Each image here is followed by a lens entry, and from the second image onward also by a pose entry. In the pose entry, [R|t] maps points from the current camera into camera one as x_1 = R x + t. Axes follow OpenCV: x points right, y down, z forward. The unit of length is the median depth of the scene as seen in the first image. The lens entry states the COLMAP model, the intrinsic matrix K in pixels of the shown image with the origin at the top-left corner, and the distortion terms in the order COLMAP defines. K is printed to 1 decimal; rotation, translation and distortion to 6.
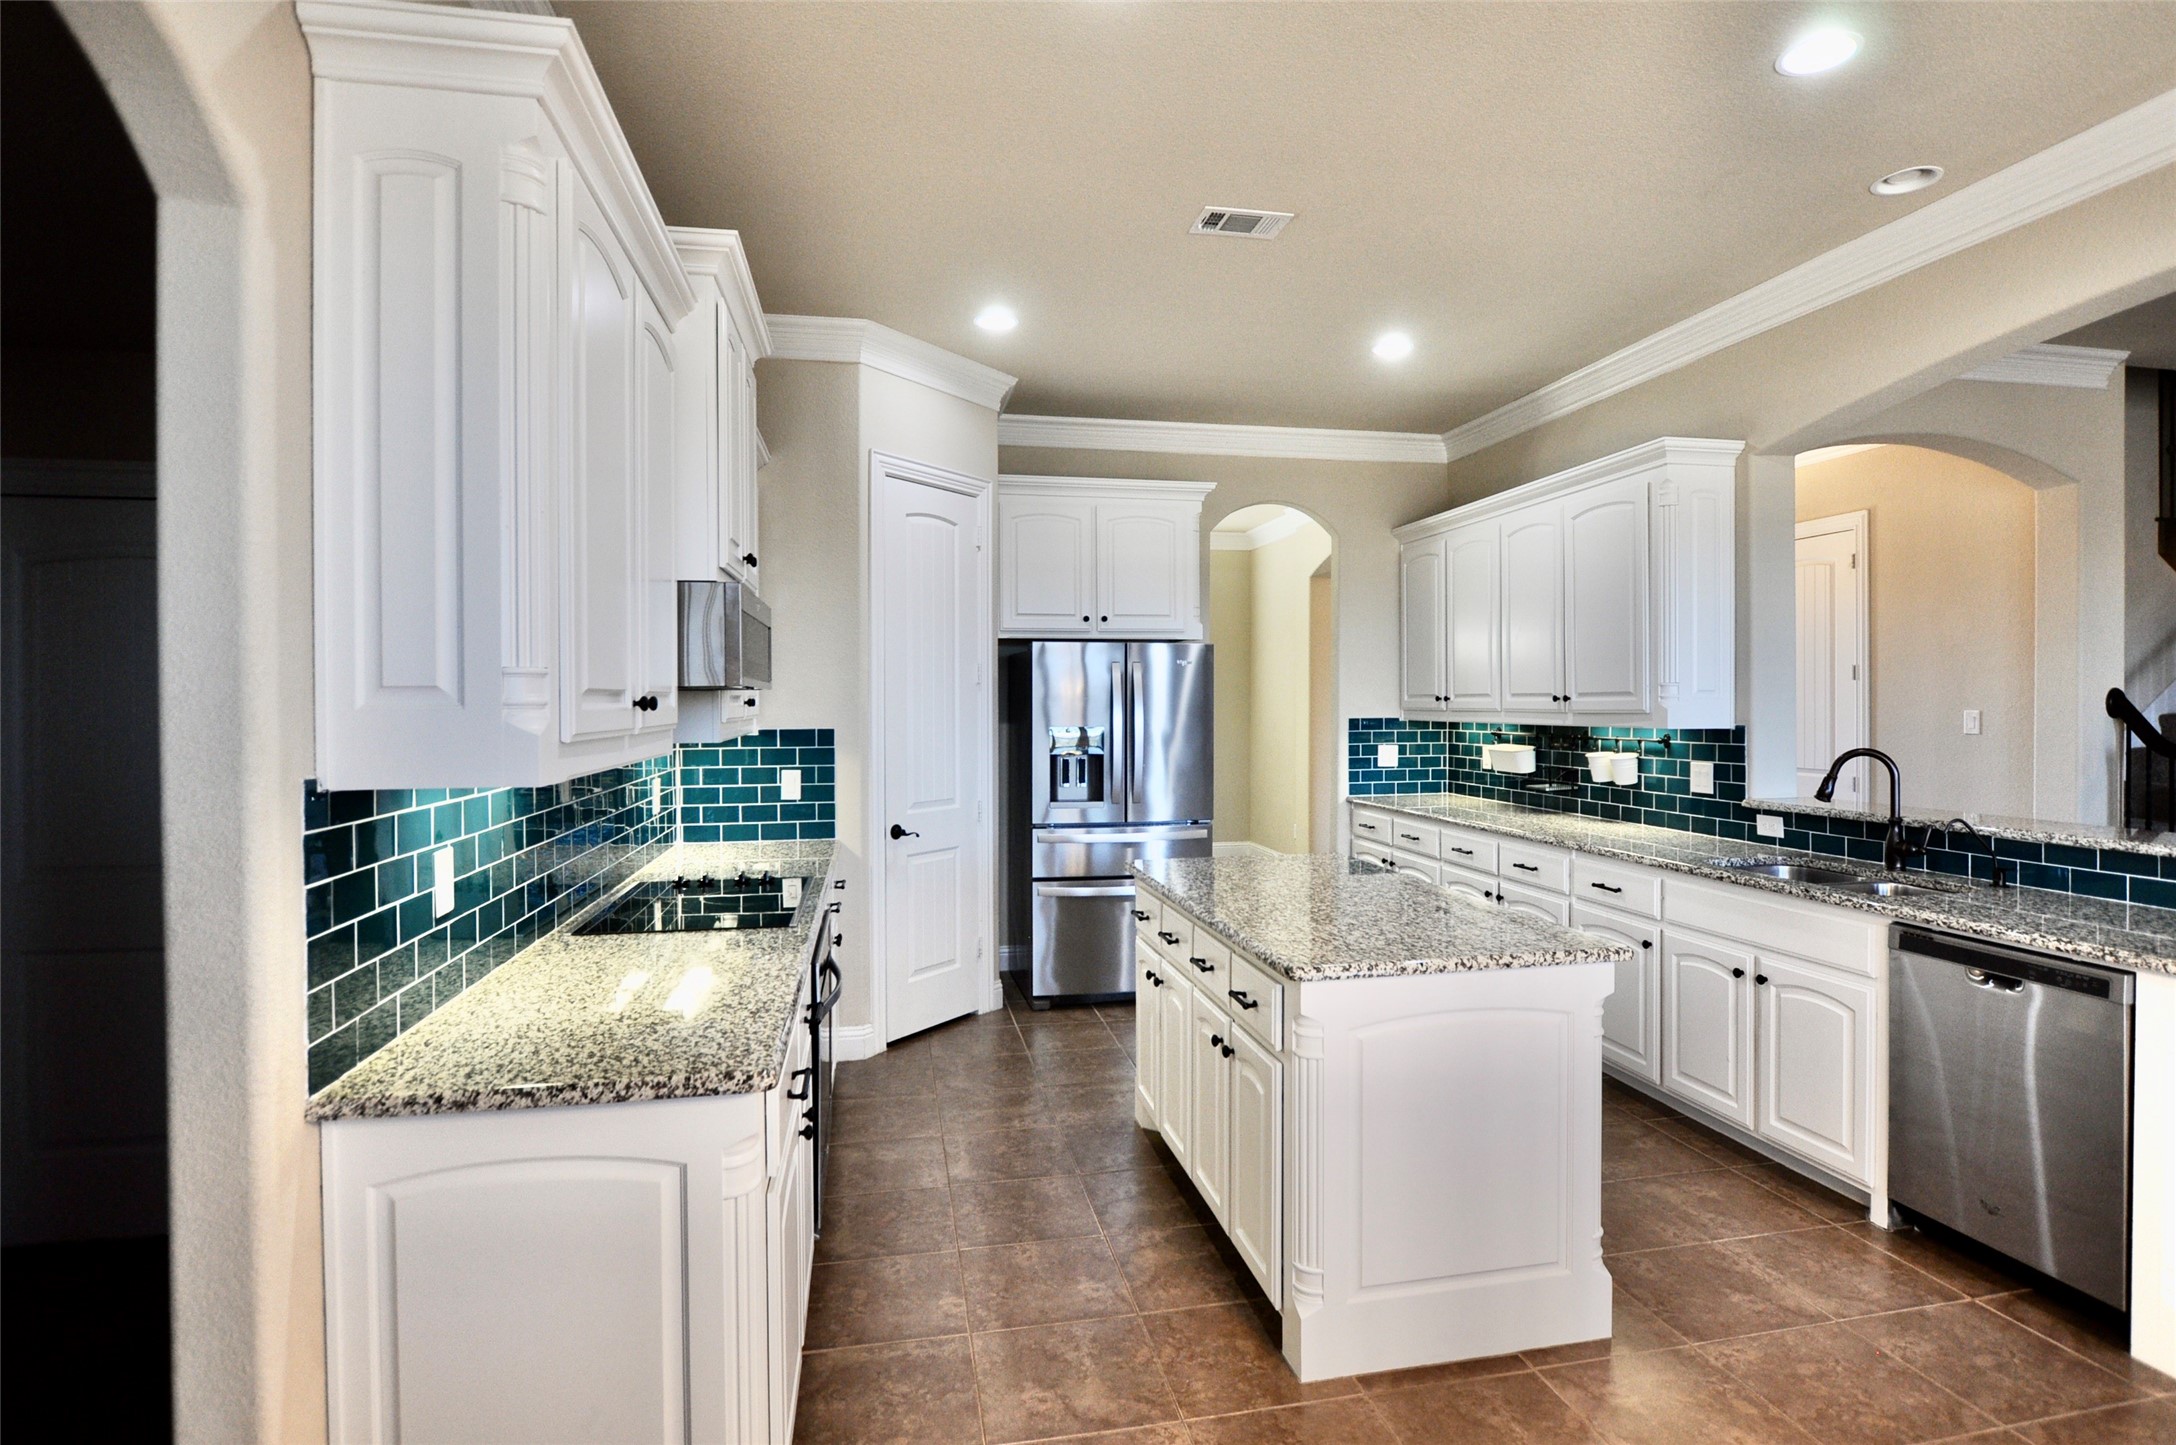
lens RADIAL K [[1107.7, 0, 1104.3], [0, 1107.7, 715.8], [0, 0, 1]] dist [-0.007541, -0.000634]
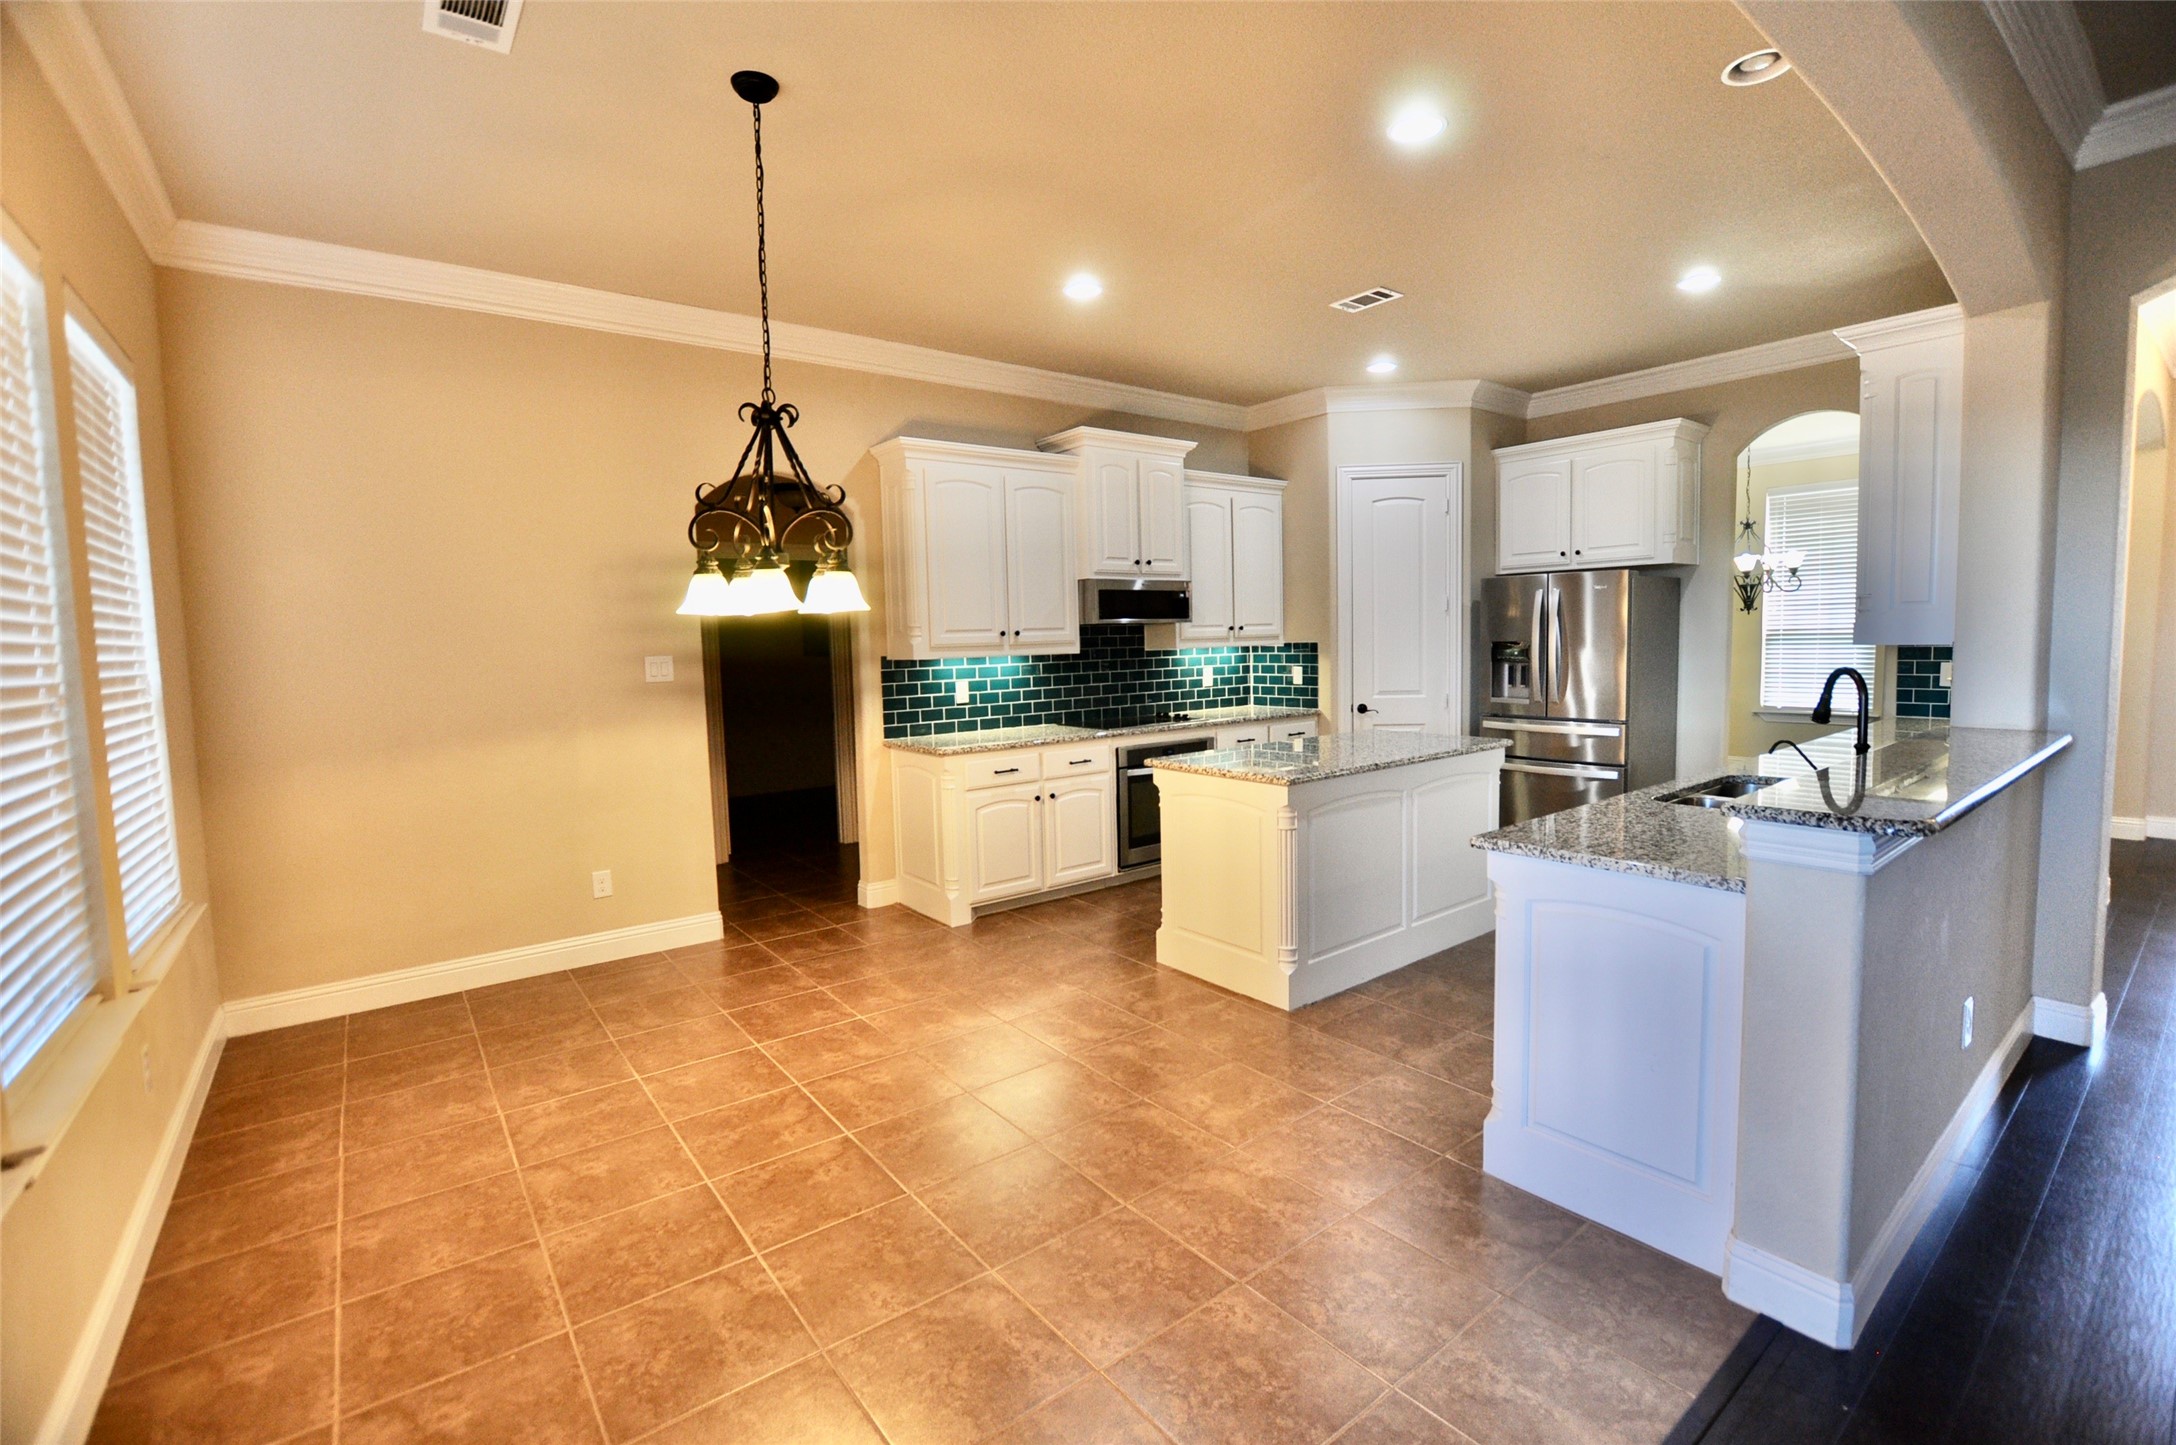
lens RADIAL K [[954.8, 0, 1091.2], [0, 954.8, 730.7], [0, 0, 1]] dist [-0.030104, 0.000314]
pose [[0.435030, 0.083350, -0.896550, 0.898993], [0.011462, 0.995113, 0.098075, -0.000247], [0.900343, -0.052942, 0.431948, 0.077730]]
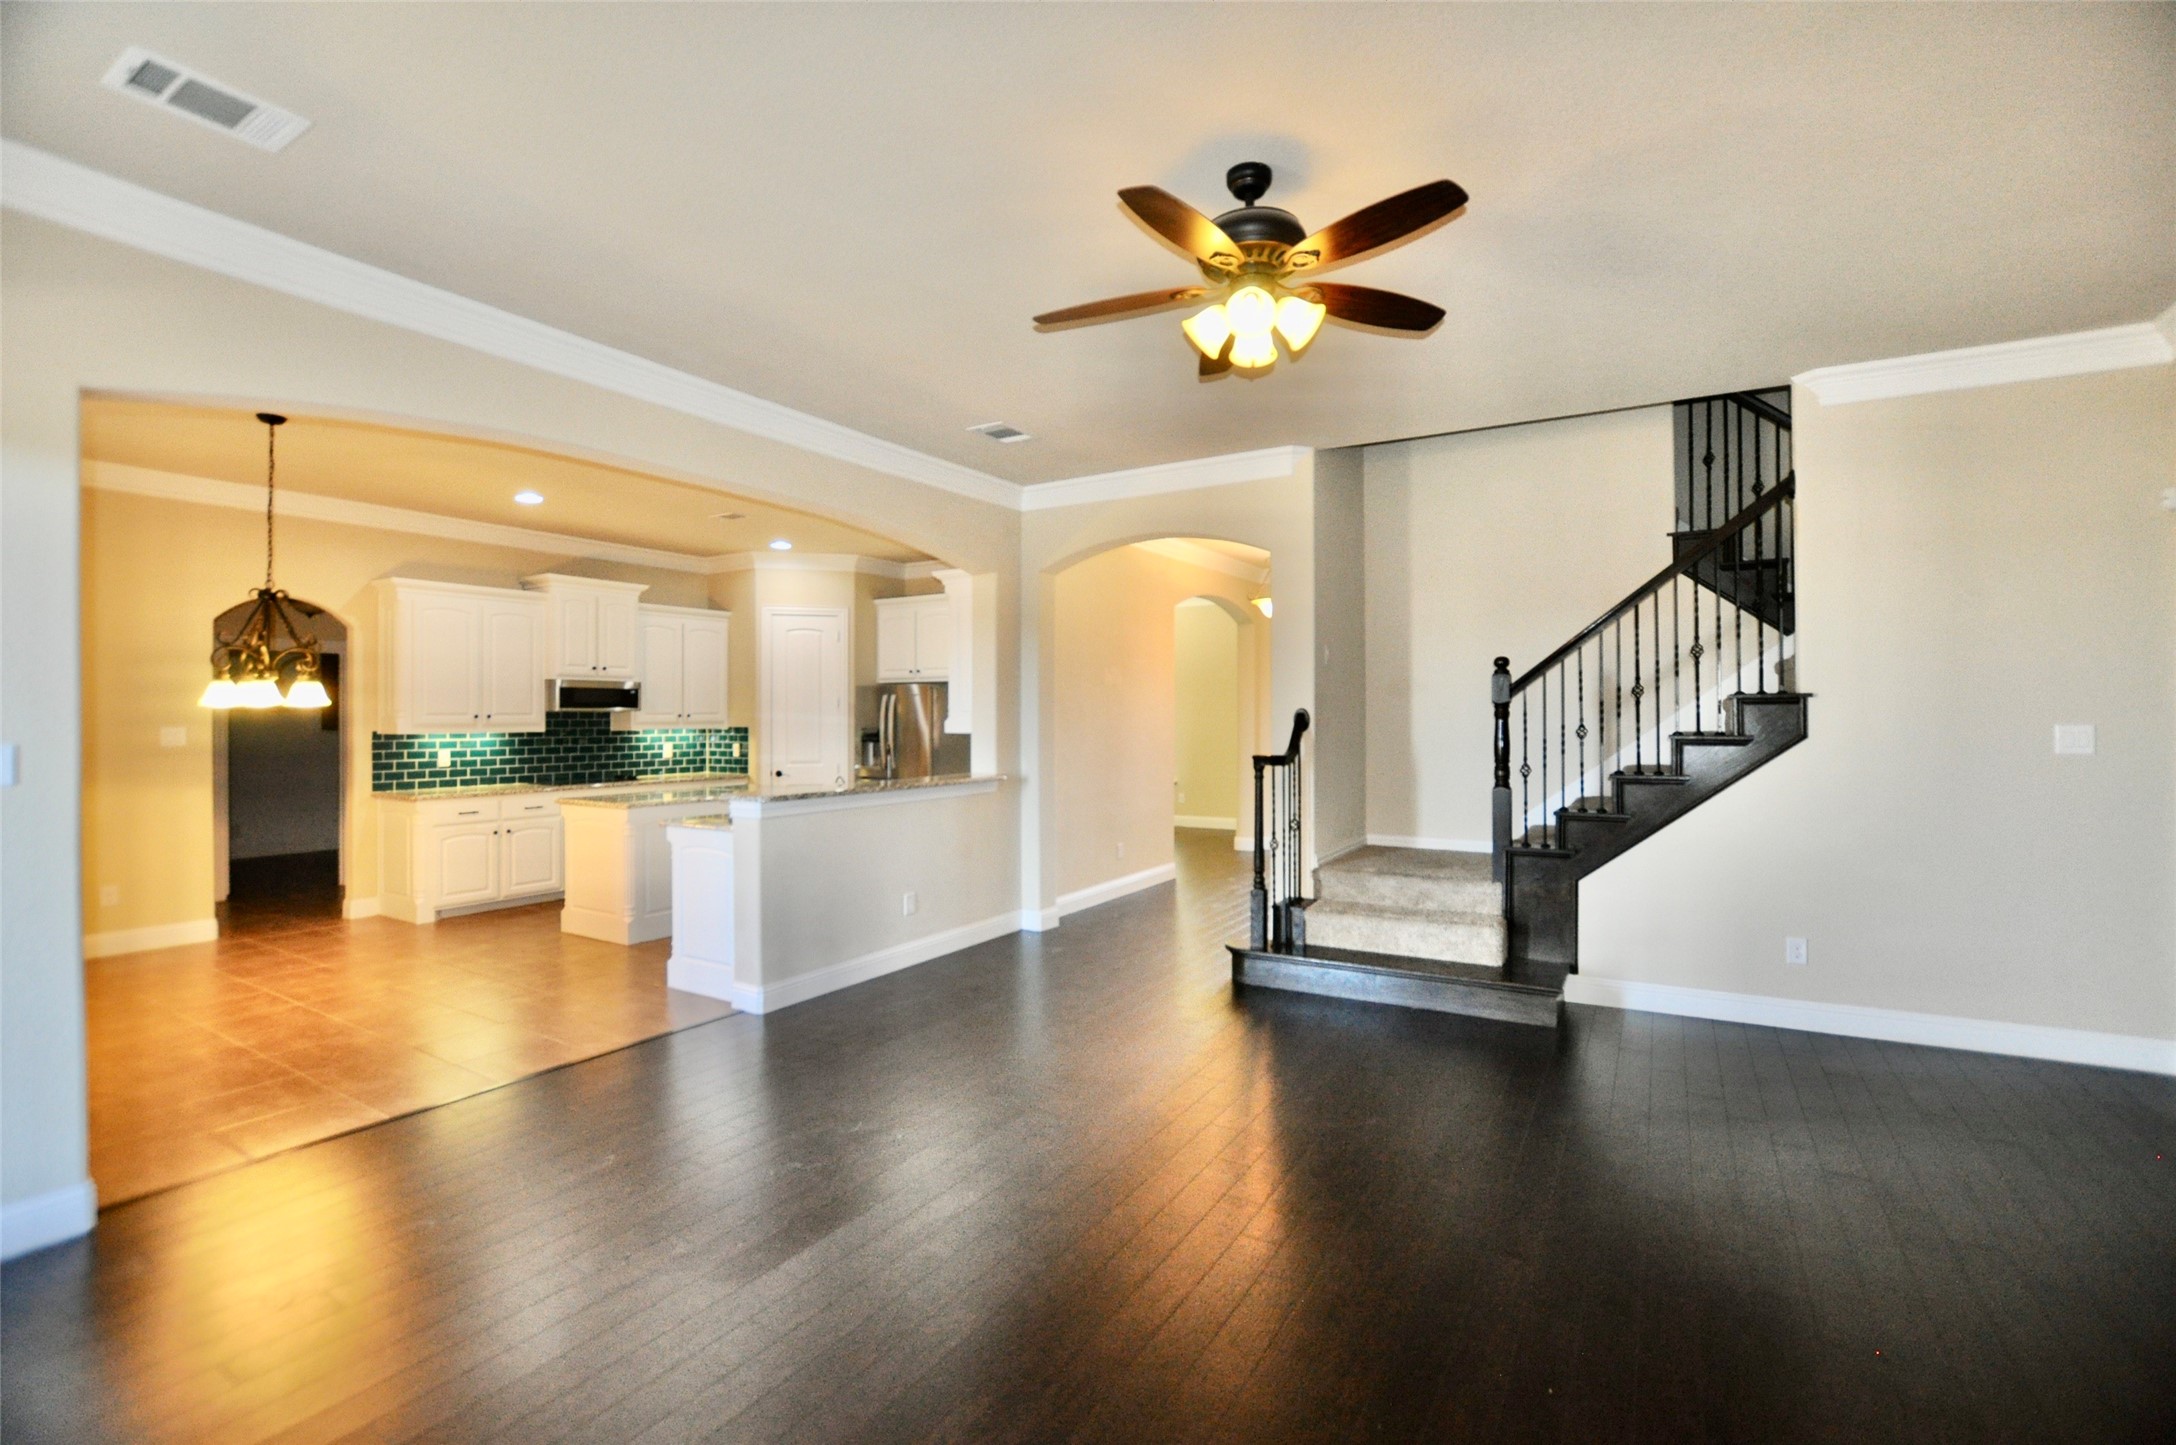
lens RADIAL K [[954.8, 0, 1096.9], [0, 954.8, 719.1], [0, 0, 1]] dist [-0.030104, 0.000314]
pose [[0.735076, 0.007262, -0.677946, 1.670724], [-0.010541, 0.999944, -0.000718, -0.011076], [0.677903, 0.007674, 0.735112, 0.024138]]
